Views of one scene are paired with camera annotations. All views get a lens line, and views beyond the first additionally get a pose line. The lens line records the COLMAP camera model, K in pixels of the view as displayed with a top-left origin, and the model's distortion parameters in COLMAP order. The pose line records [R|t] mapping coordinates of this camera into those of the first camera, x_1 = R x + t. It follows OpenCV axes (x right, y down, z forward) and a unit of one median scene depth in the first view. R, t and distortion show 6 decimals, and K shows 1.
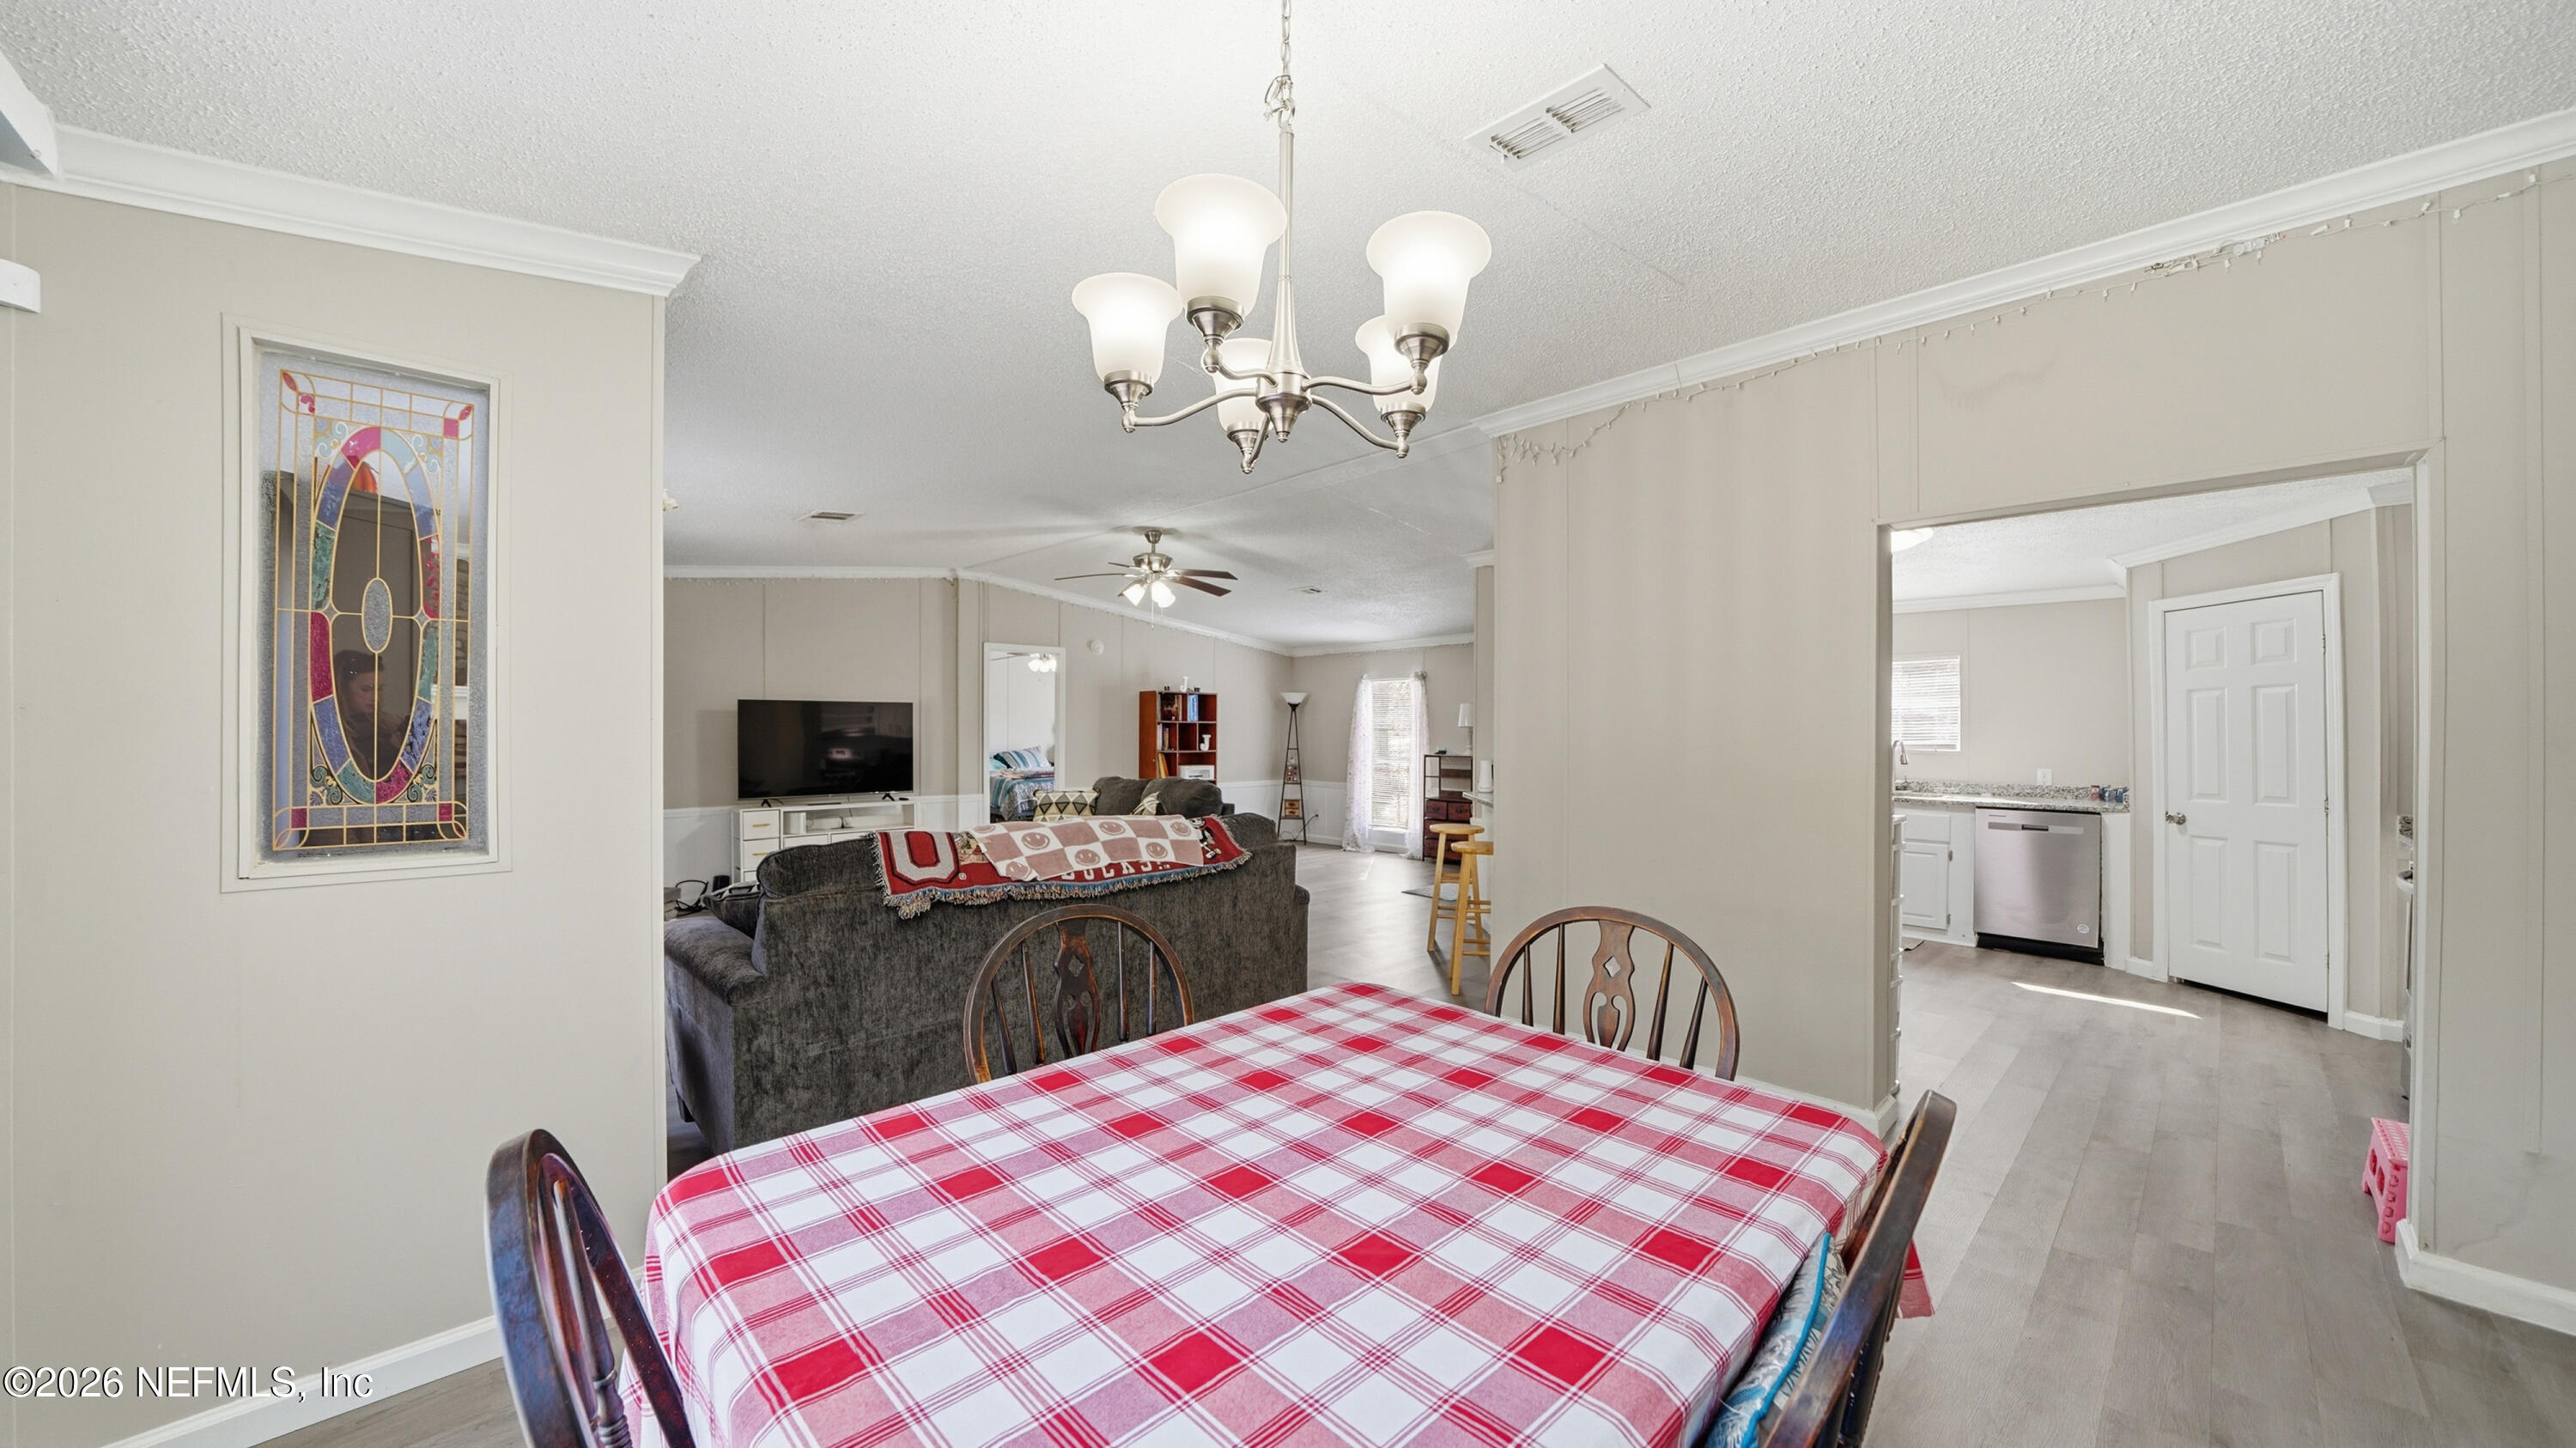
lens RADIAL K [[898.1, 0, 1282.2], [0, 898.1, 736.1], [0, 0, 1]] dist [-0.024541, 0.000037]
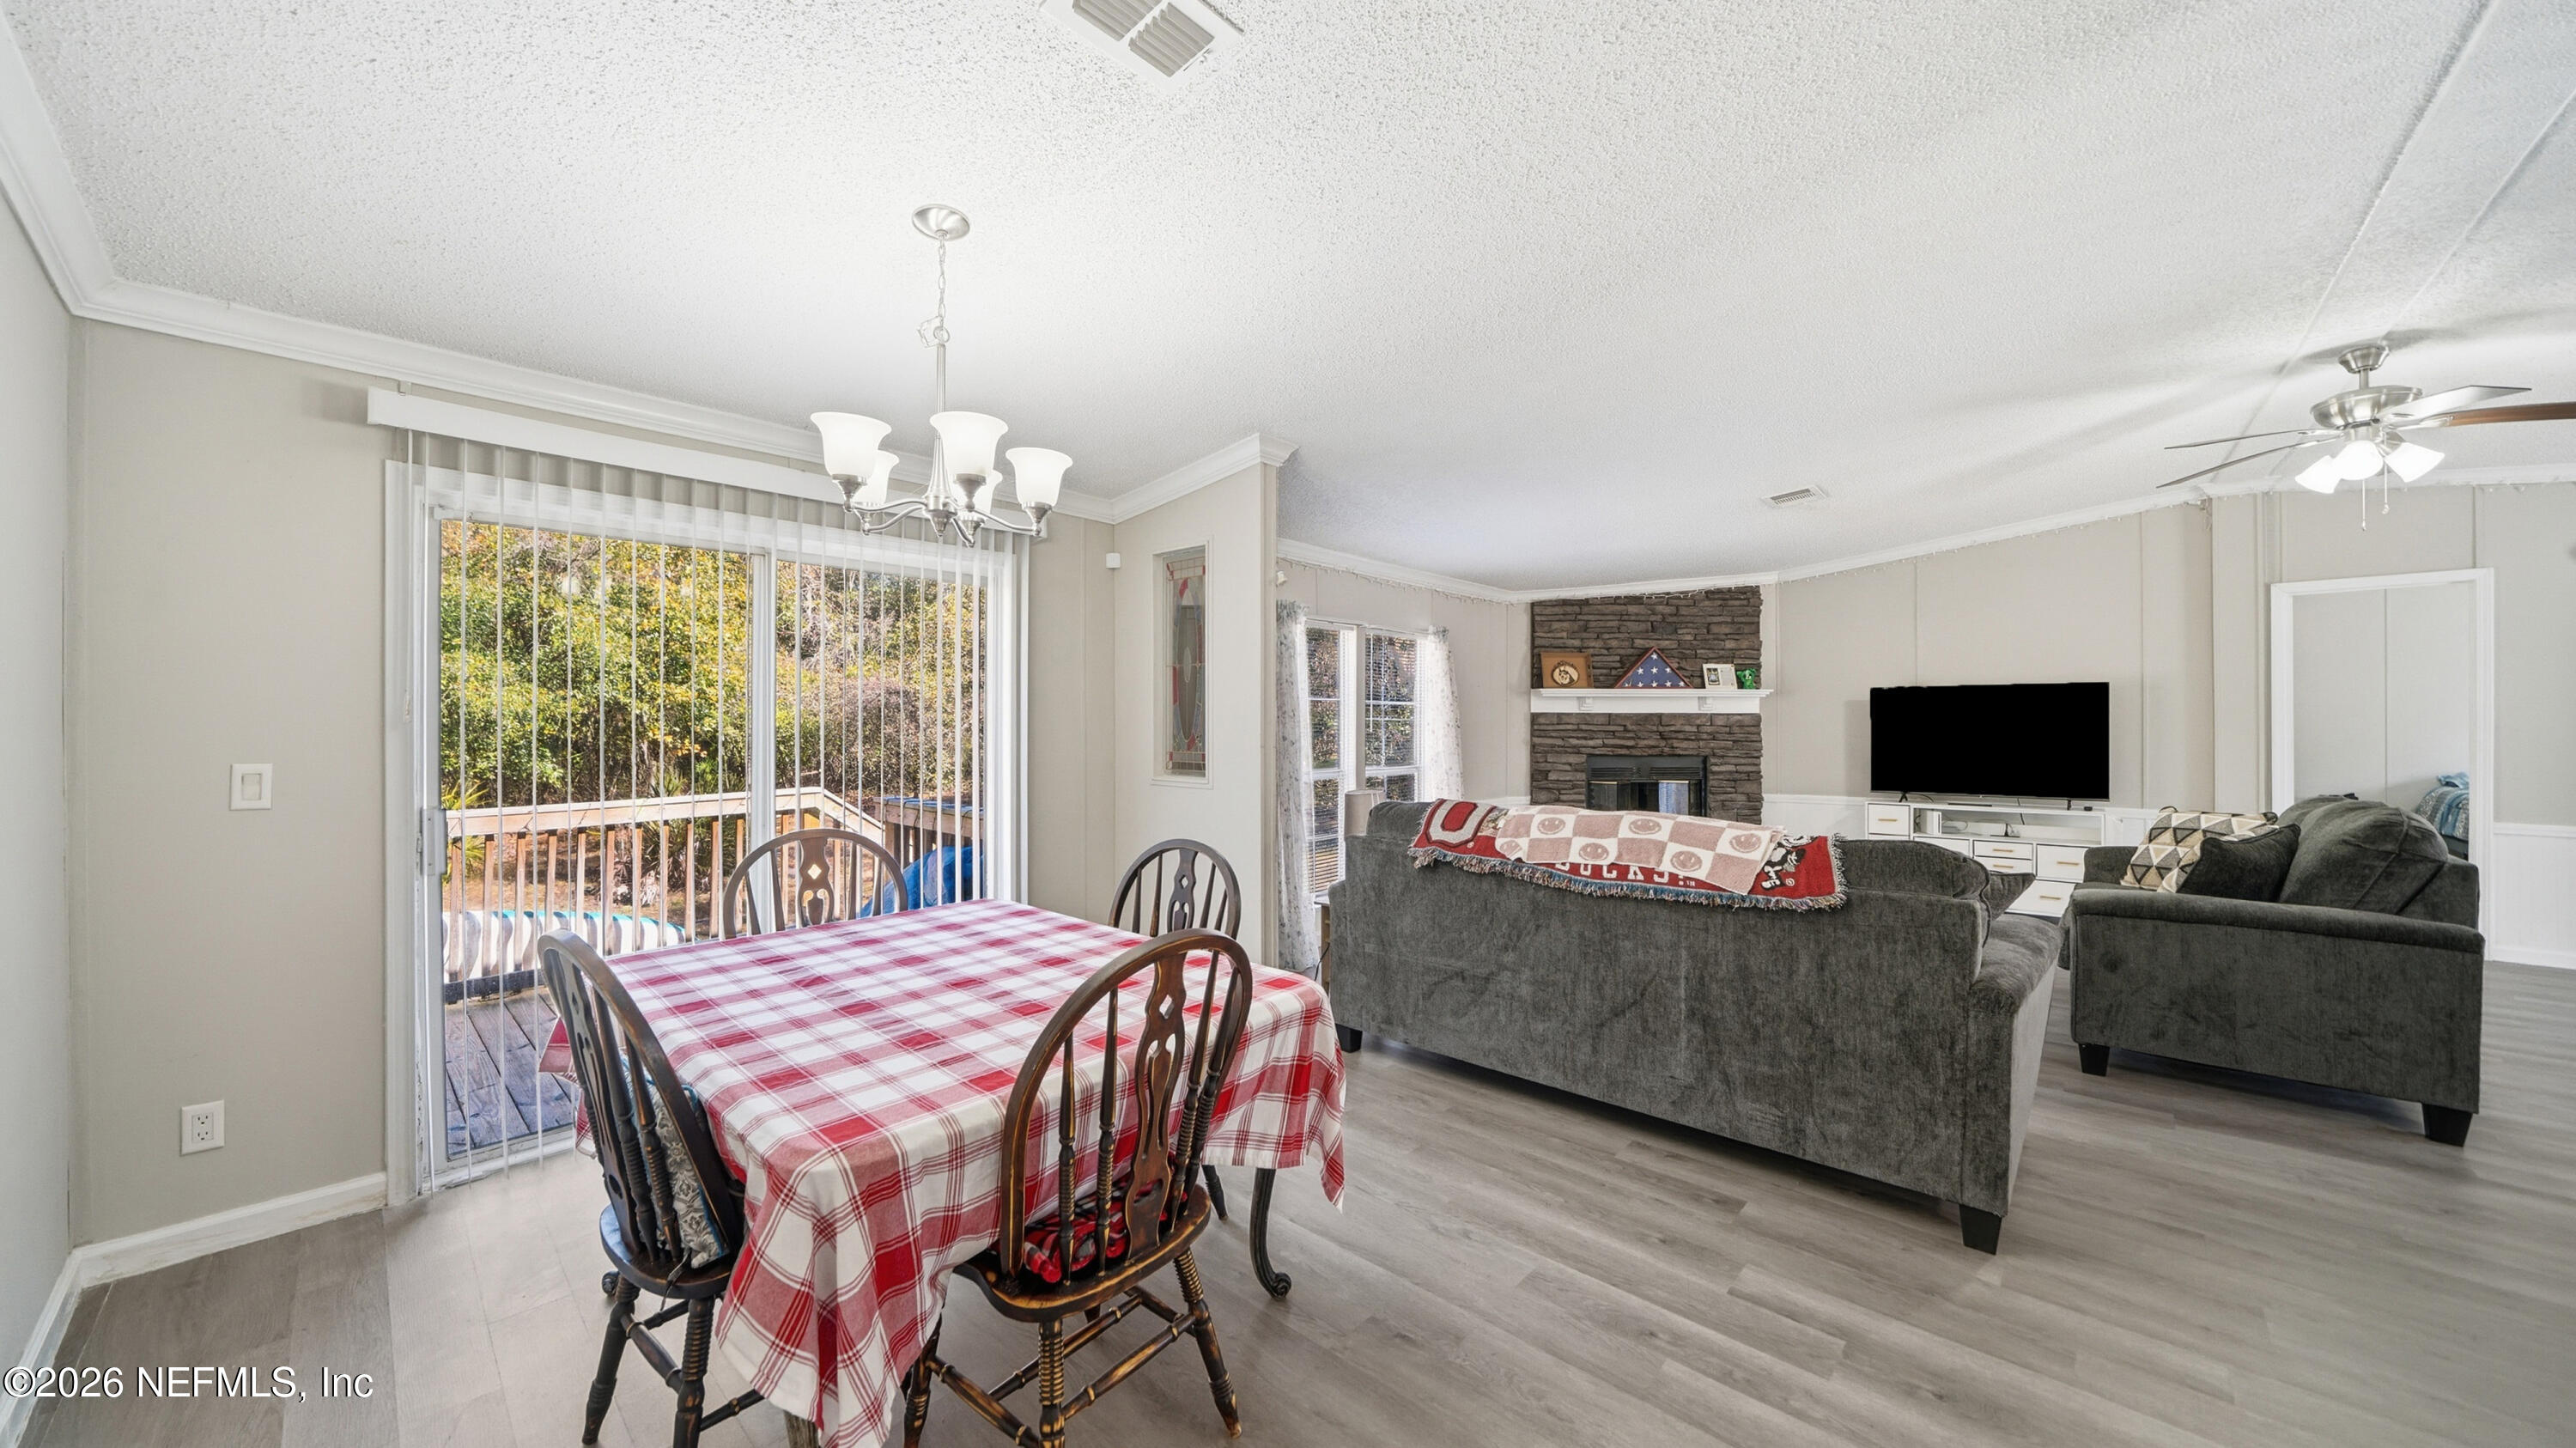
lens RADIAL K [[901.0, 0, 1282.0], [0, 901.0, 717.8], [0, 0, 1]] dist [-0.019469, 0.000037]
pose [[0.060219, -0.009798, -0.998137, 0.271230], [-0.005030, 0.999936, -0.010119, 0.003306], [0.998173, 0.005630, 0.060166, 0.245909]]
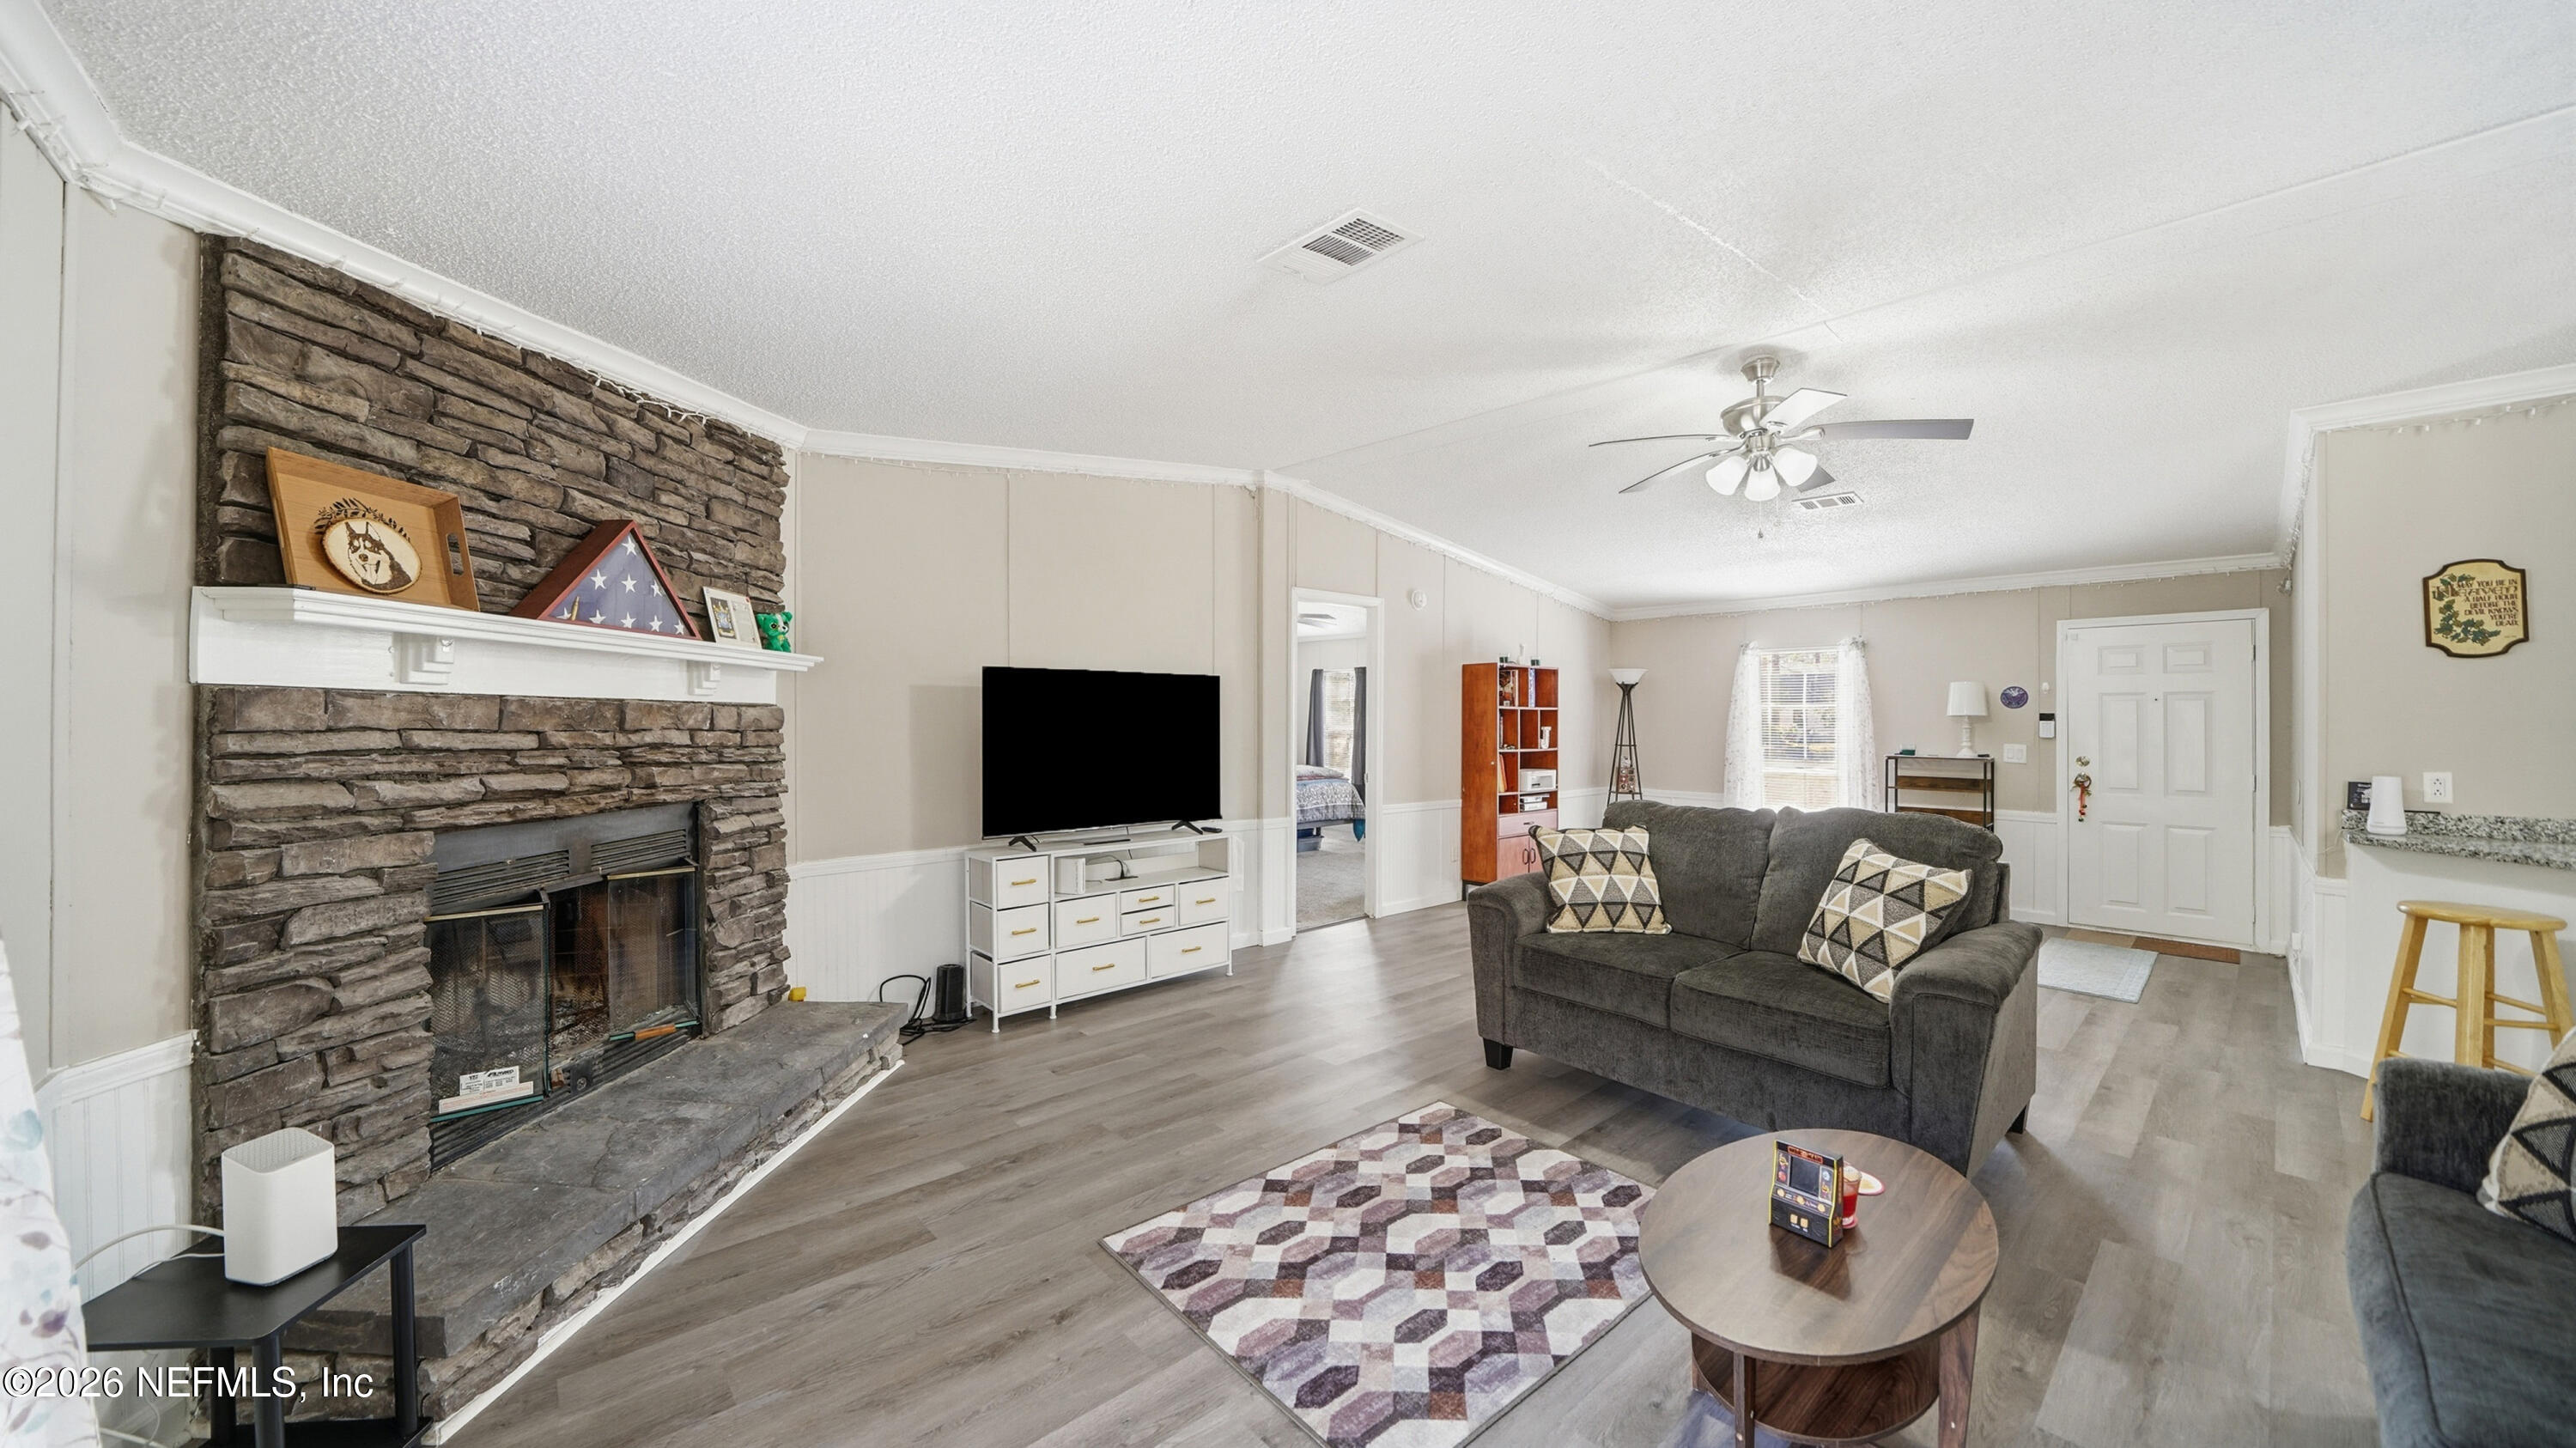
lens RADIAL K [[901.0, 0, 1282.0], [0, 901.0, 717.8], [0, 0, 1]] dist [-0.019469, 0.000037]
pose [[0.999392, 0.002214, -0.034806, -0.326188], [-0.002463, 0.999972, -0.007102, -0.003203], [0.034789, 0.007184, 0.999369, 0.344188]]
